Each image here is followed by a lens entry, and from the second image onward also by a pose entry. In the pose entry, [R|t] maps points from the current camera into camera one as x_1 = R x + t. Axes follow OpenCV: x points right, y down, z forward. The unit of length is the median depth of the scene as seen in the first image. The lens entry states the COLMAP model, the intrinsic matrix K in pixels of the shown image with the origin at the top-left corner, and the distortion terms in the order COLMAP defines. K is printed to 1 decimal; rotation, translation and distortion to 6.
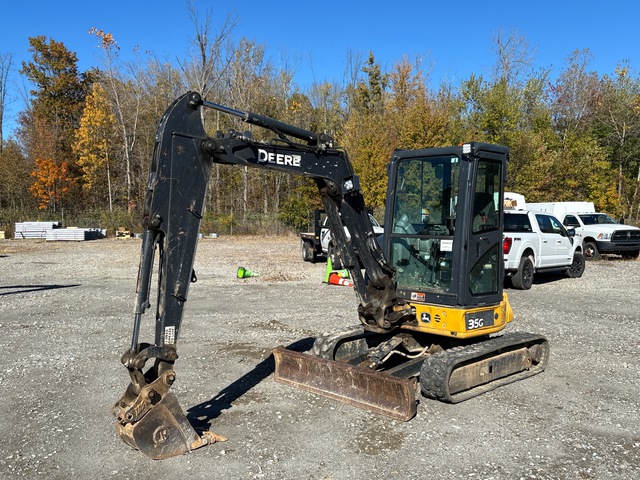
lens RADIAL K [[550.7, 0, 320.0], [0, 550.7, 238.1], [0, 0, 1]] dist [-0.096560, -0.000480]
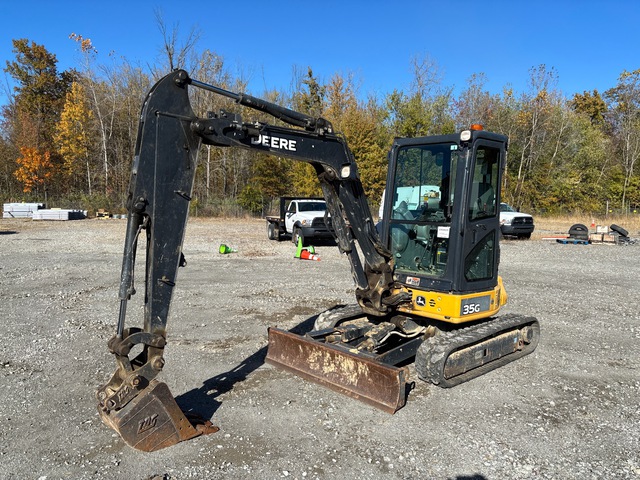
lens RADIAL K [[411.3, 0, 320.5], [0, 411.3, 248.5], [0, 0, 1]] dist [-0.001983, -0.062553]
pose [[0.989910, -0.001277, 0.141694, -0.088083], [-0.008910, 0.997420, 0.071237, -0.006319], [-0.141420, -0.071781, 0.987344, 0.223841]]
